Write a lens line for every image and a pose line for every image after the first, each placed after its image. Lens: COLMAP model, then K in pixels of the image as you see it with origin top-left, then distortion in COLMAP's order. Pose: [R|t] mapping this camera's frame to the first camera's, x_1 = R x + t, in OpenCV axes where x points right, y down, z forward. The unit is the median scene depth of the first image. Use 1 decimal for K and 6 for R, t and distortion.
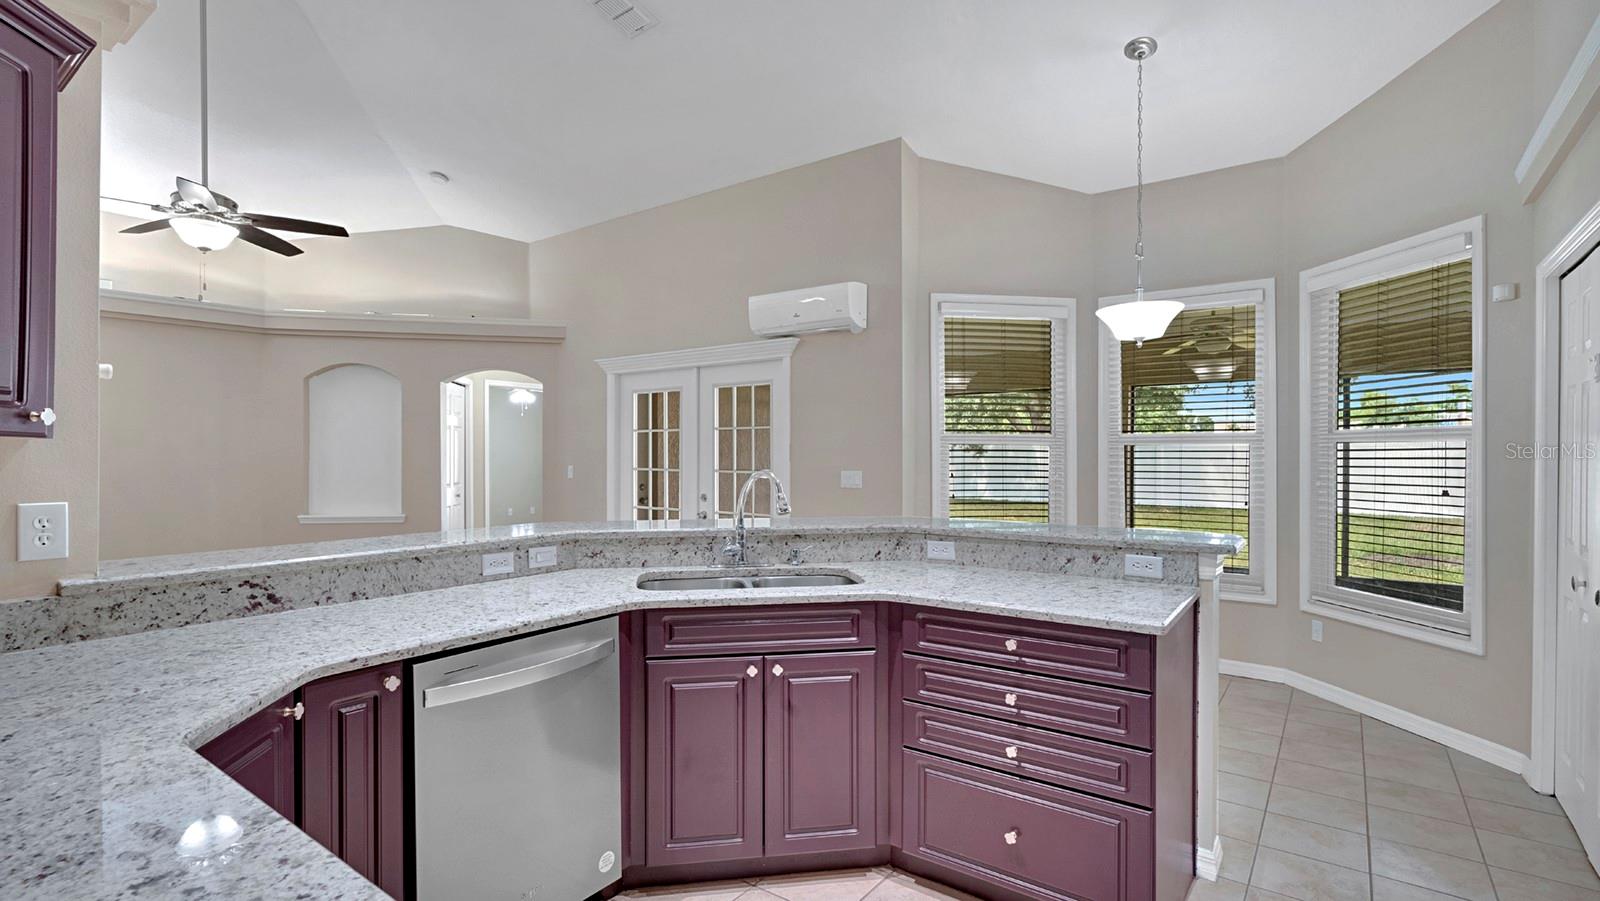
lens RADIAL K [[750.8, 0, 791.4], [0, 750.8, 460.6], [0, 0, 1]] dist [-0.003508, 0.002644]
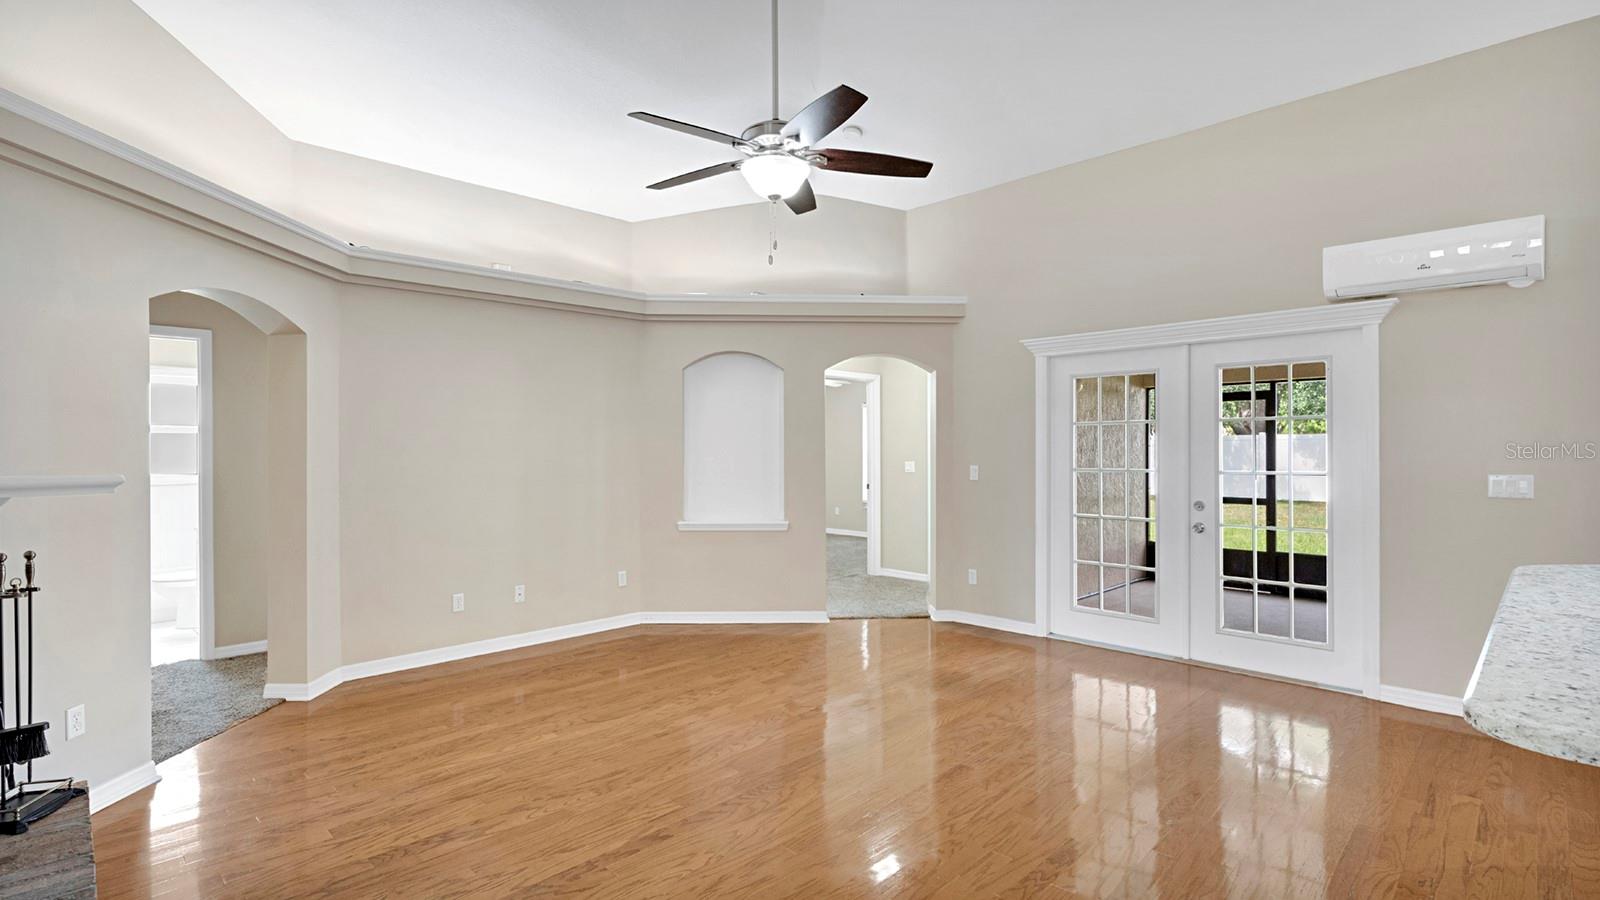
lens RADIAL K [[750.8, 0, 800.4], [0, 750.8, 456.5], [0, 0, 1]] dist [-0.003508, 0.002644]
pose [[0.989584, -0.002529, -0.143933, -0.806024], [0.002681, 0.999996, 0.000865, -0.009967], [0.143930, -0.001242, 0.989587, 0.274129]]
